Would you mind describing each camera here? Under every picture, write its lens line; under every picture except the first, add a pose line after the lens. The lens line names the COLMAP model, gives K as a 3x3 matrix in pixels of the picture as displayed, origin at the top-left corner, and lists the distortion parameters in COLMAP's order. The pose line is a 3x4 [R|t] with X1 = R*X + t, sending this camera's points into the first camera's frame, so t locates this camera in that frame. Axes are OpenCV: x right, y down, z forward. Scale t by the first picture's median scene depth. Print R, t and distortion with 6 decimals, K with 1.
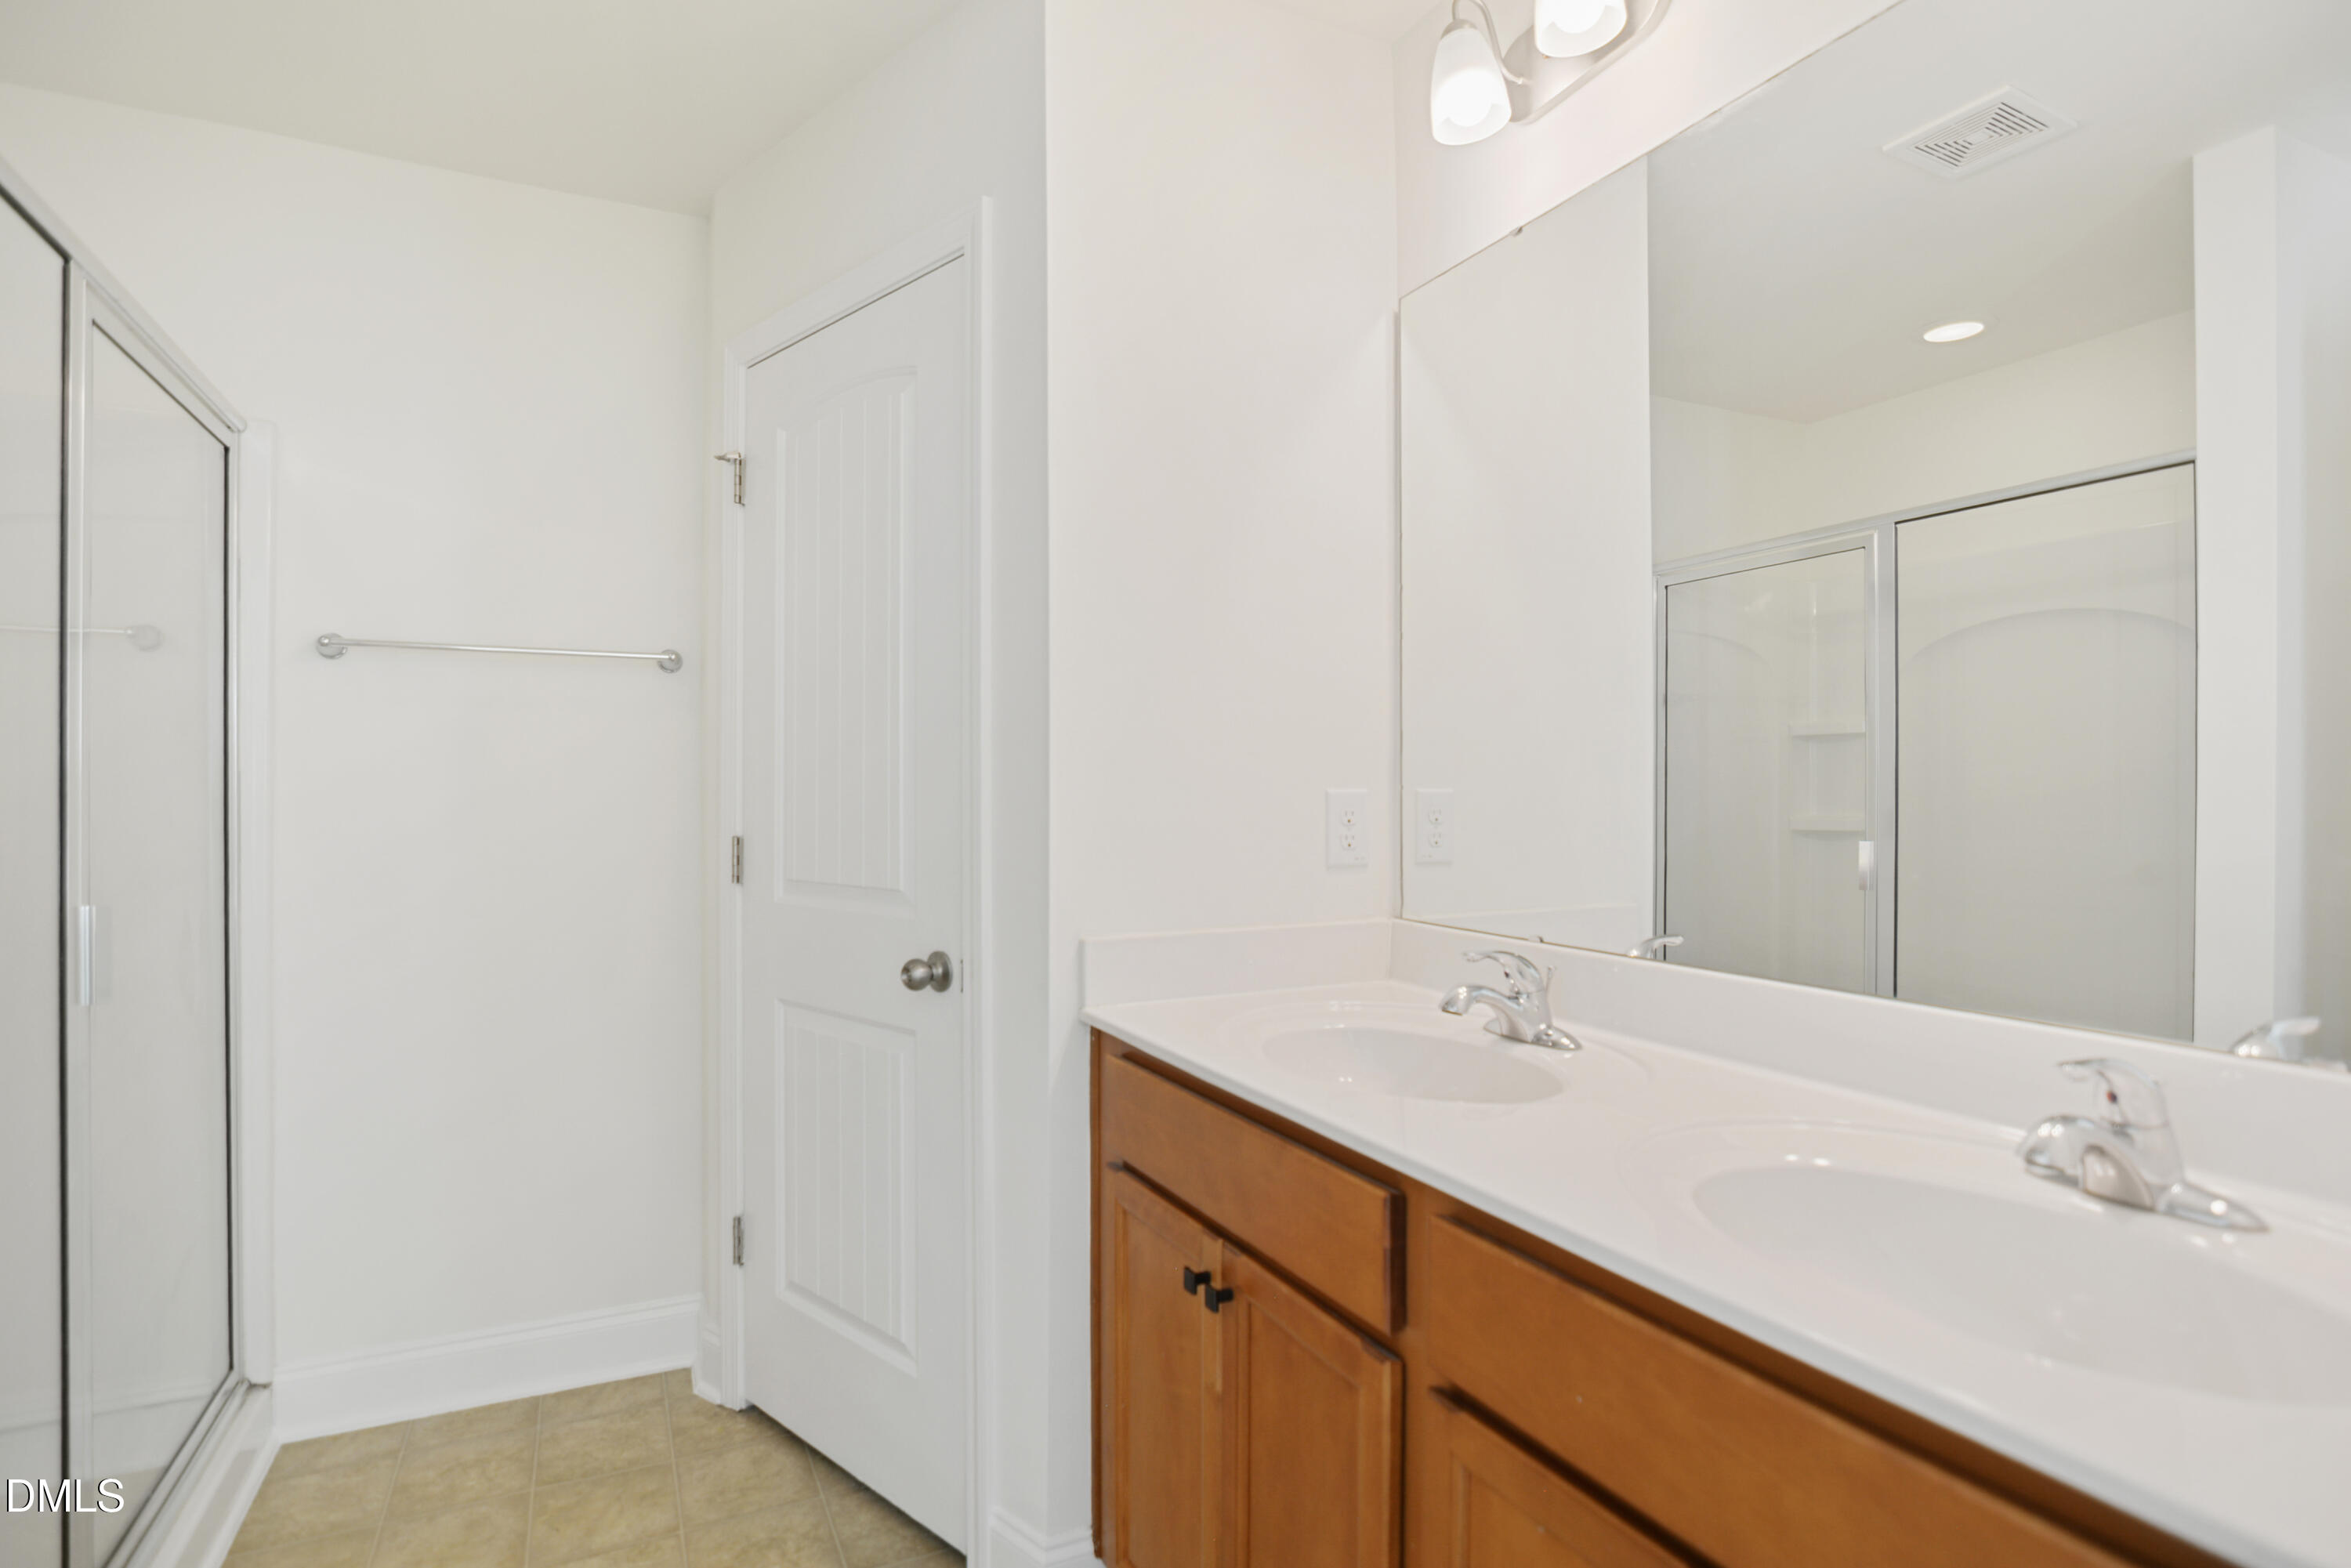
lens RADIAL K [[1198.1, 0, 1174.1], [0, 1198.1, 787.5], [0, 0, 1]] dist [-0.028701, 0.004570]
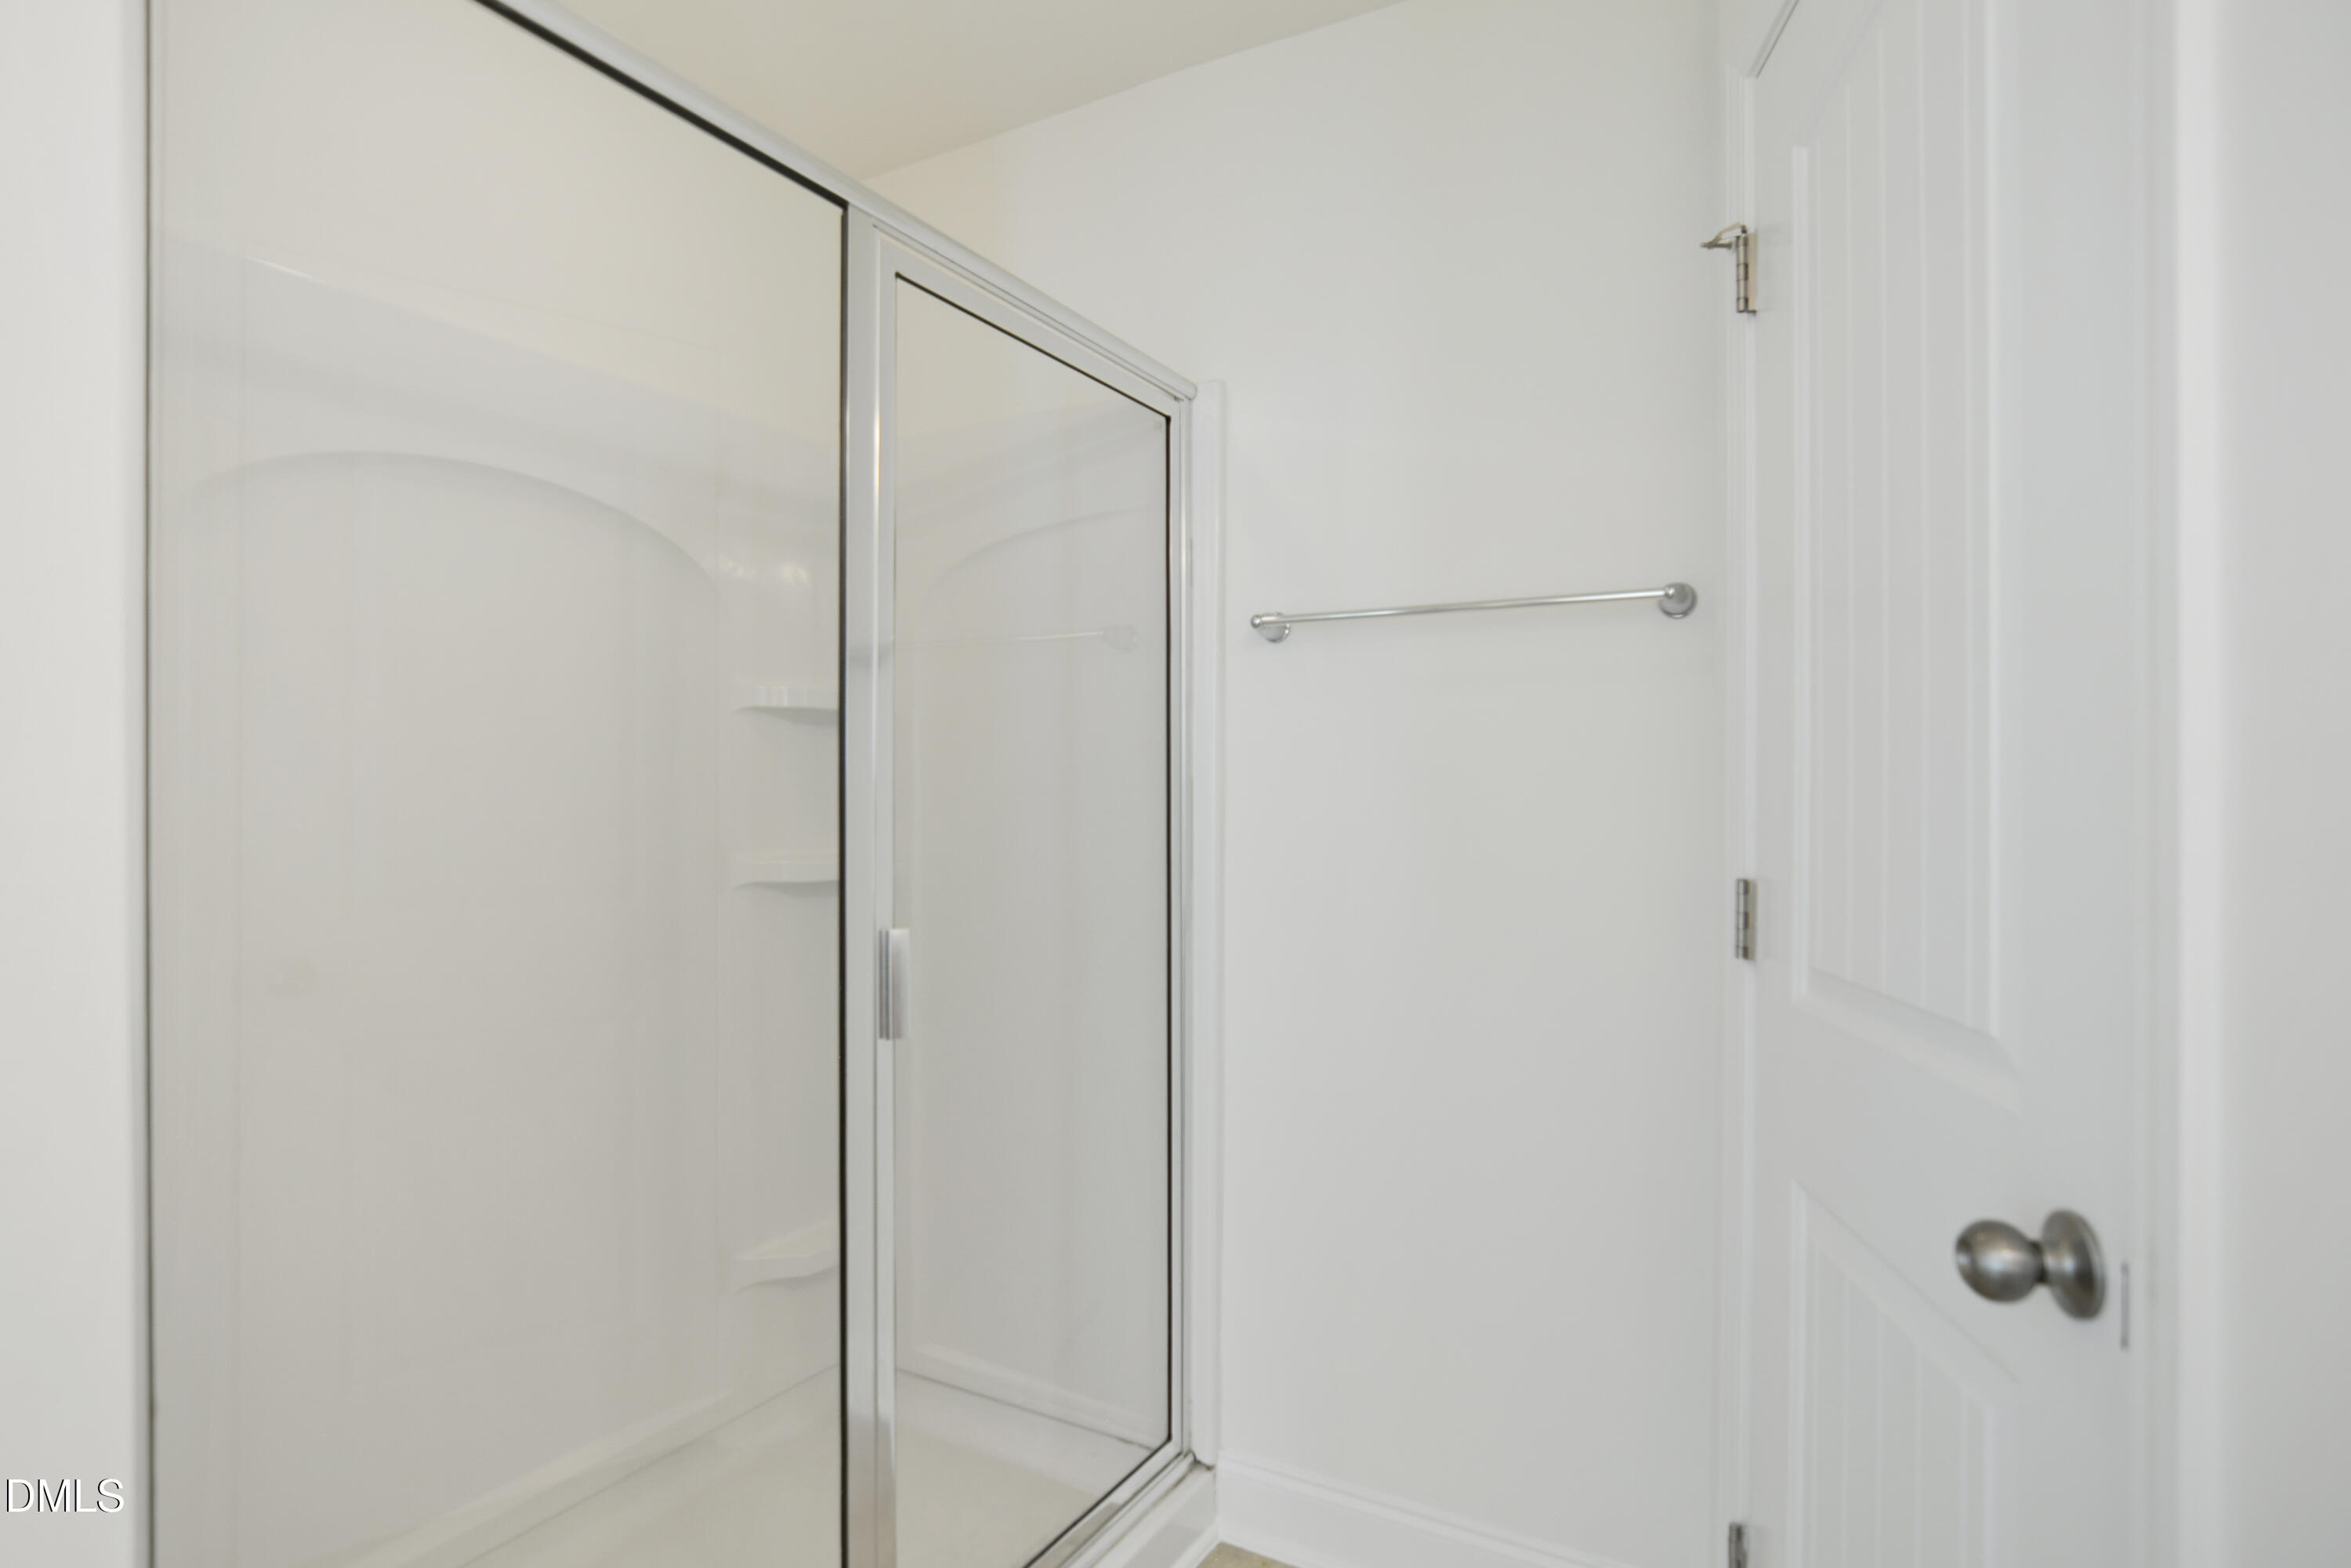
lens RADIAL K [[1198.1, 0, 1194.1], [0, 1198.1, 789.8], [0, 0, 1]] dist [-0.028701, 0.004570]
pose [[0.545205, -0.000136, -0.838303, -0.025987], [-0.001123, 0.999999, -0.000893, -0.002481], [0.838302, 0.001428, 0.545204, 0.498837]]
